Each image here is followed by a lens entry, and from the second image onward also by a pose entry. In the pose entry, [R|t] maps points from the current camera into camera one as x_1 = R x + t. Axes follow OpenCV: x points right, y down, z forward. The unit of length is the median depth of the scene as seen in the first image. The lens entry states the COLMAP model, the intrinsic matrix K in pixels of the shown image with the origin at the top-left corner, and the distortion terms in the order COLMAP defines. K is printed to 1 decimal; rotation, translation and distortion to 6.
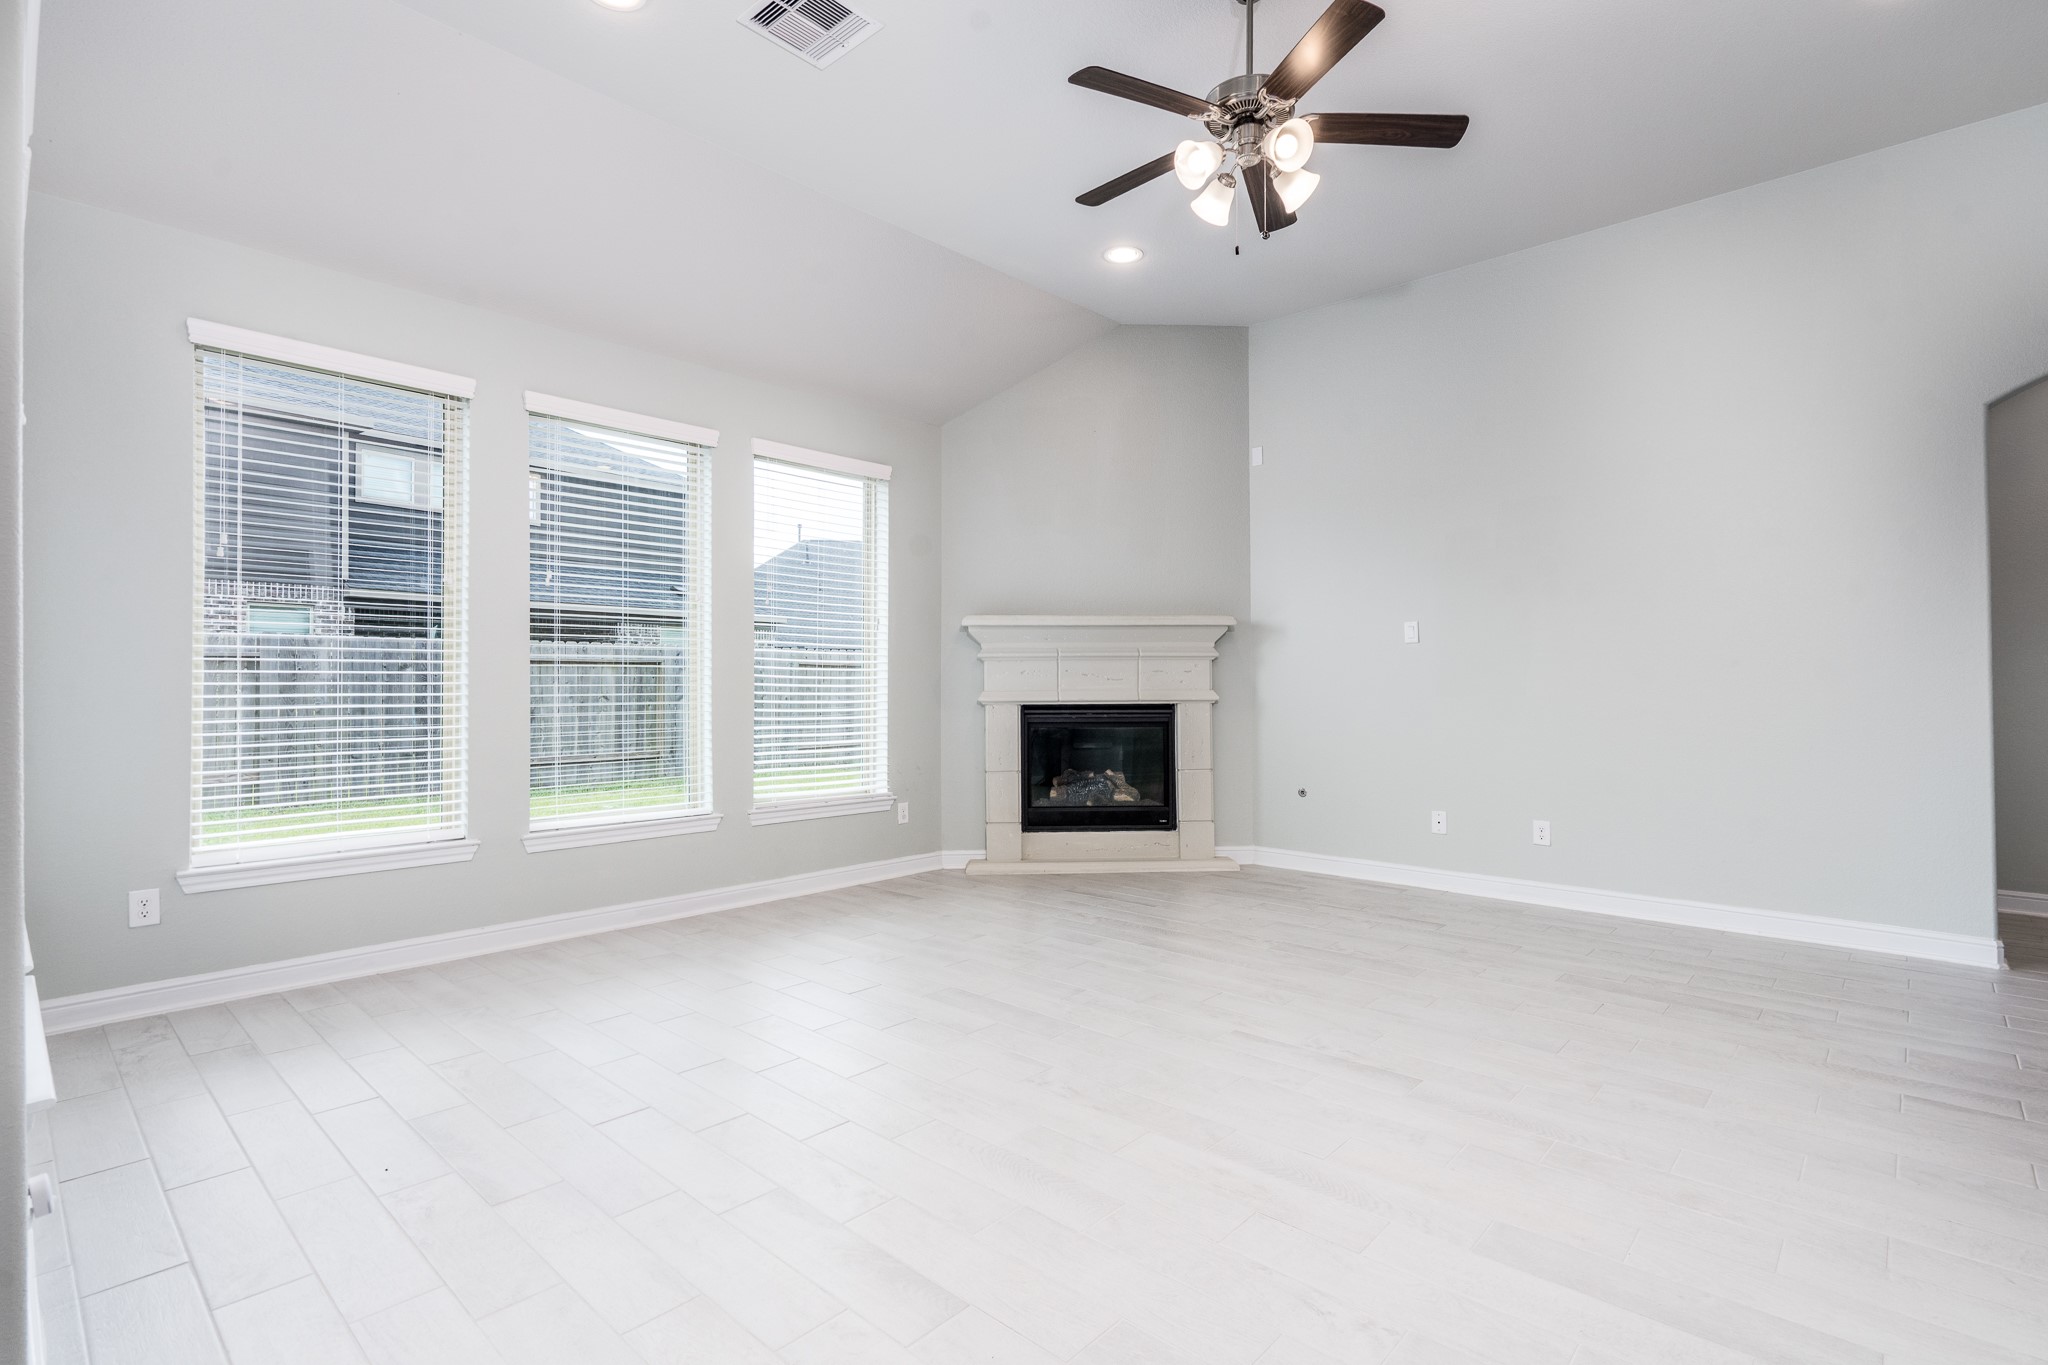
lens RADIAL K [[939.8, 0, 1022.6], [0, 939.8, 688.9], [0, 0, 1]] dist [-0.003126, -0.000694]
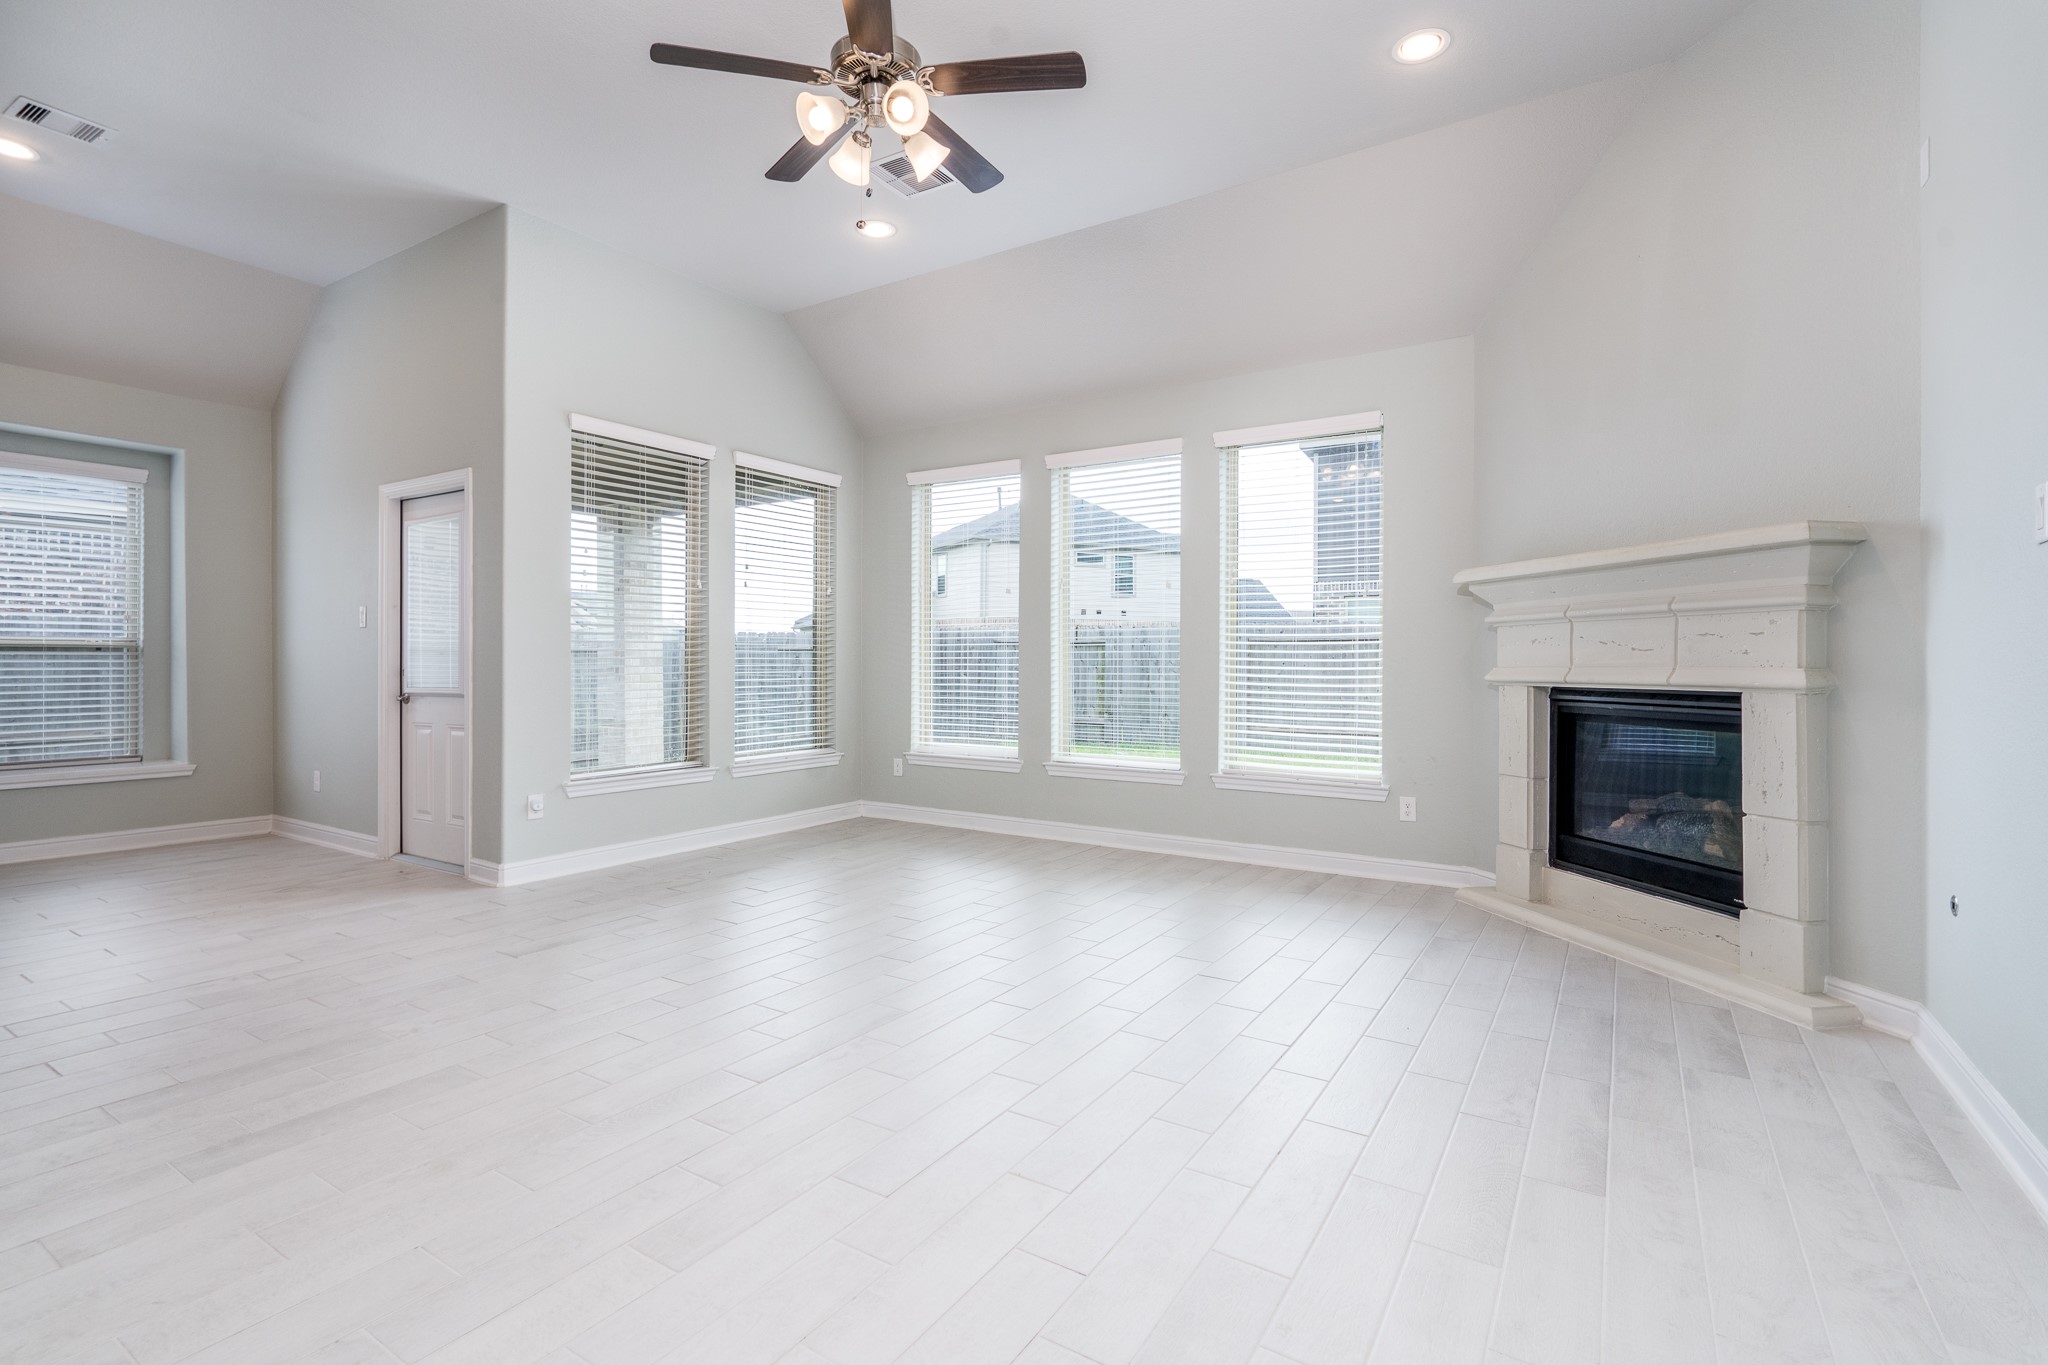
lens RADIAL K [[939.8, 0, 1035.6], [0, 939.8, 664.1], [0, 0, 1]] dist [-0.003126, -0.000694]
pose [[0.207054, 0.004883, -0.978317, 0.624785], [-0.004281, 0.999982, 0.004085, -0.001681], [0.978320, 0.003342, 0.207071, 0.480031]]
